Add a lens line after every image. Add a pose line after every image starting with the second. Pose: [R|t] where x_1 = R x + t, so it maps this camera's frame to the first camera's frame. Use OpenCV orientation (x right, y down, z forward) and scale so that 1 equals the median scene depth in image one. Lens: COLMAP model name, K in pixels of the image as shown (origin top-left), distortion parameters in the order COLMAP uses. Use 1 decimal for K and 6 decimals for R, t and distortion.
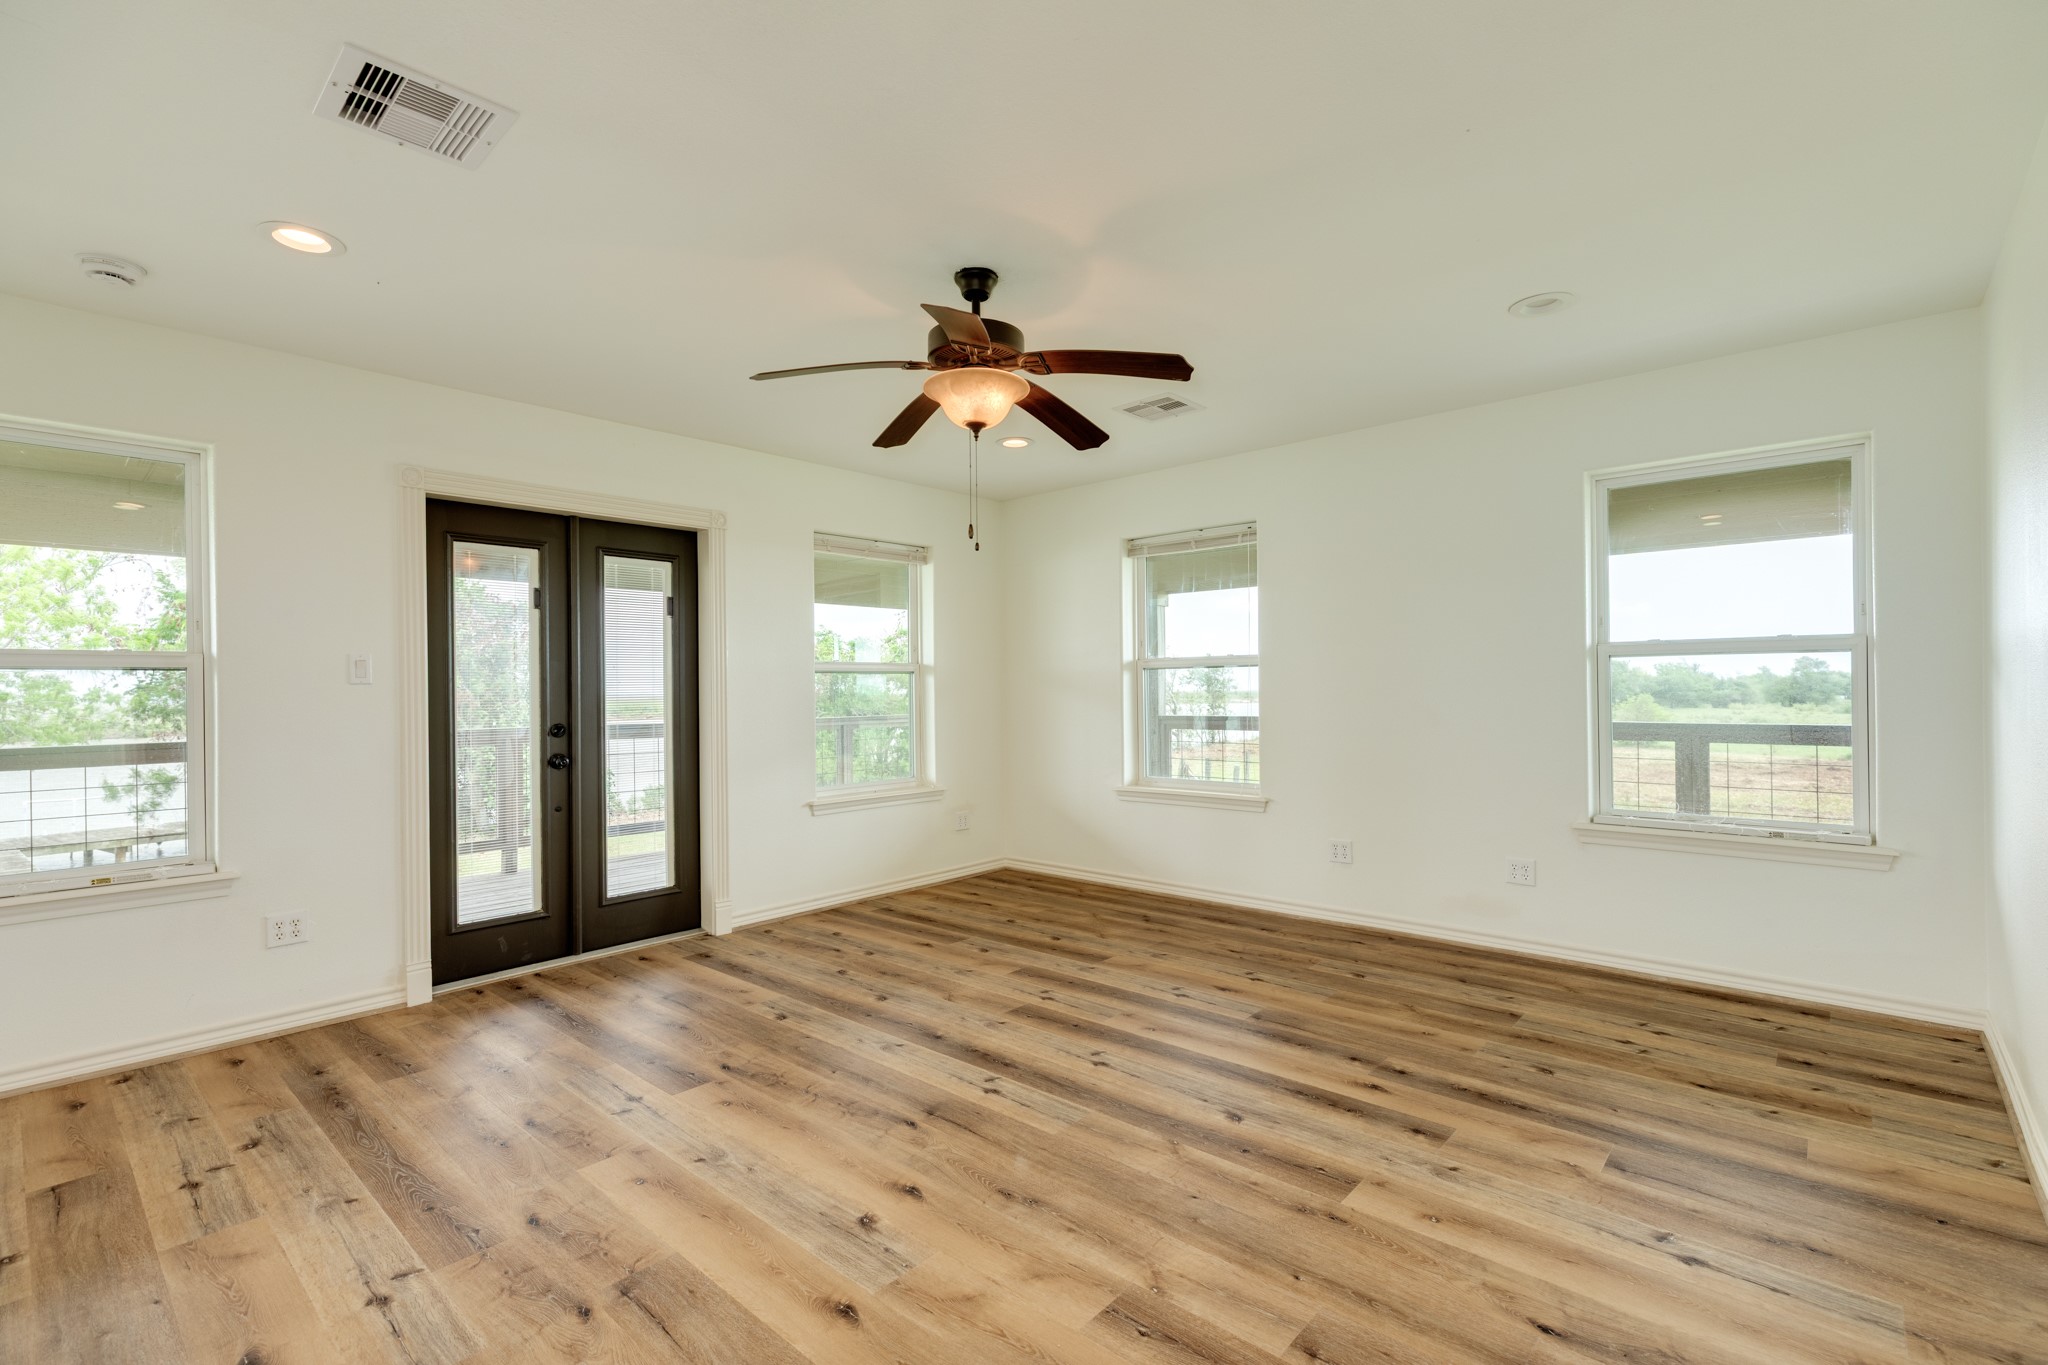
lens RADIAL K [[912.7, 0, 1041.1], [0, 912.7, 676.9], [0, 0, 1]] dist [0.004377, -0.001994]
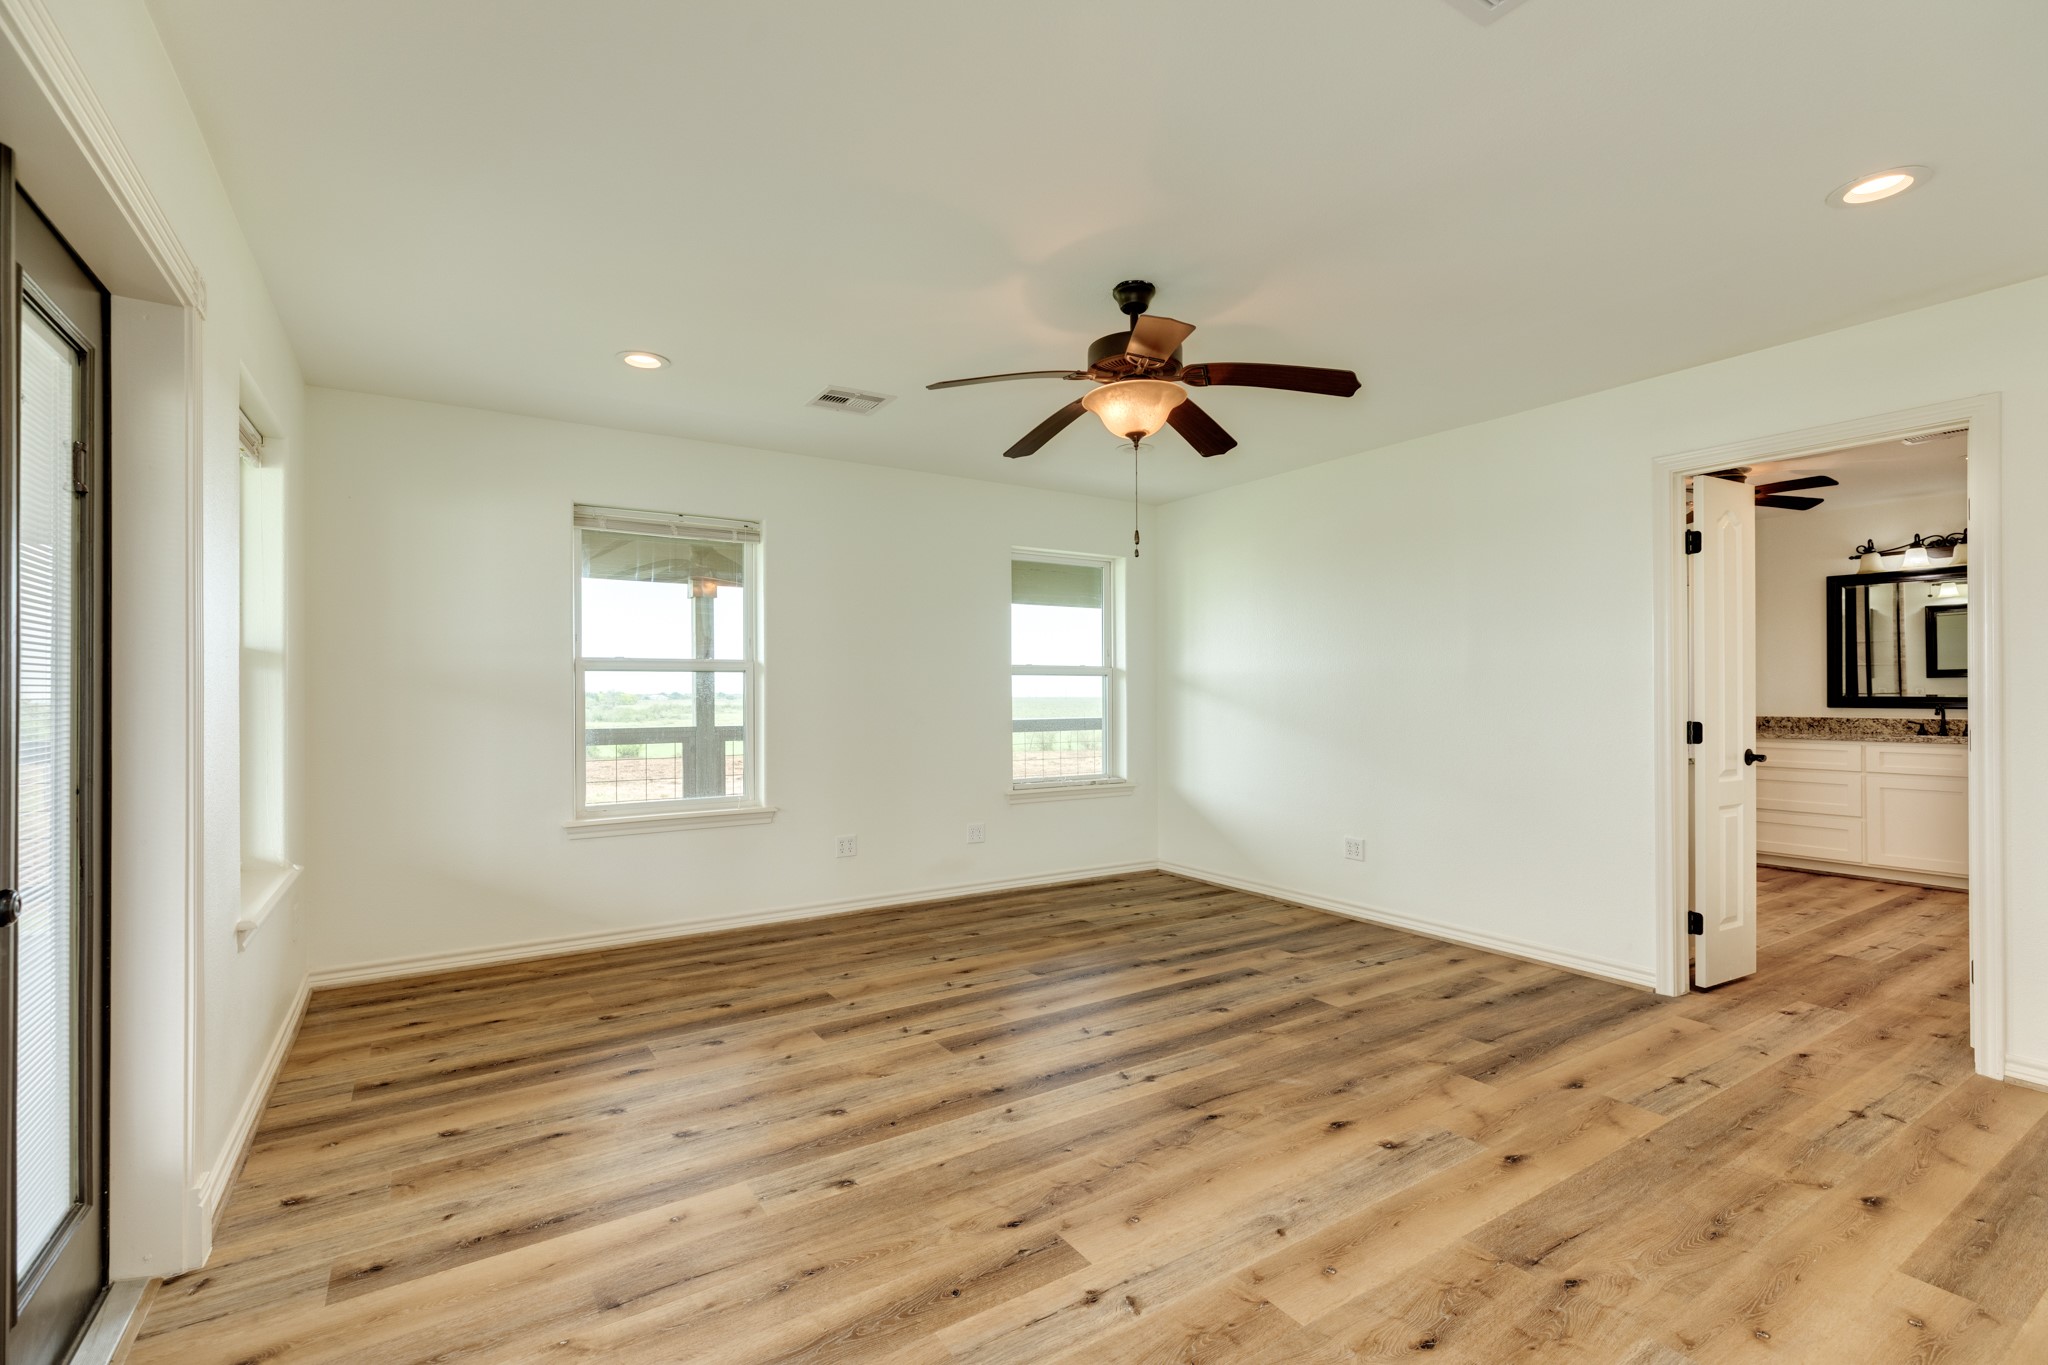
lens RADIAL K [[912.7, 0, 999.7], [0, 912.7, 690.7], [0, 0, 1]] dist [0.004377, -0.001994]
pose [[0.284962, 0.010386, 0.958482, -0.896480], [-0.011090, 0.999910, -0.007538, 0.017025], [-0.958475, -0.008482, 0.285052, 0.705861]]
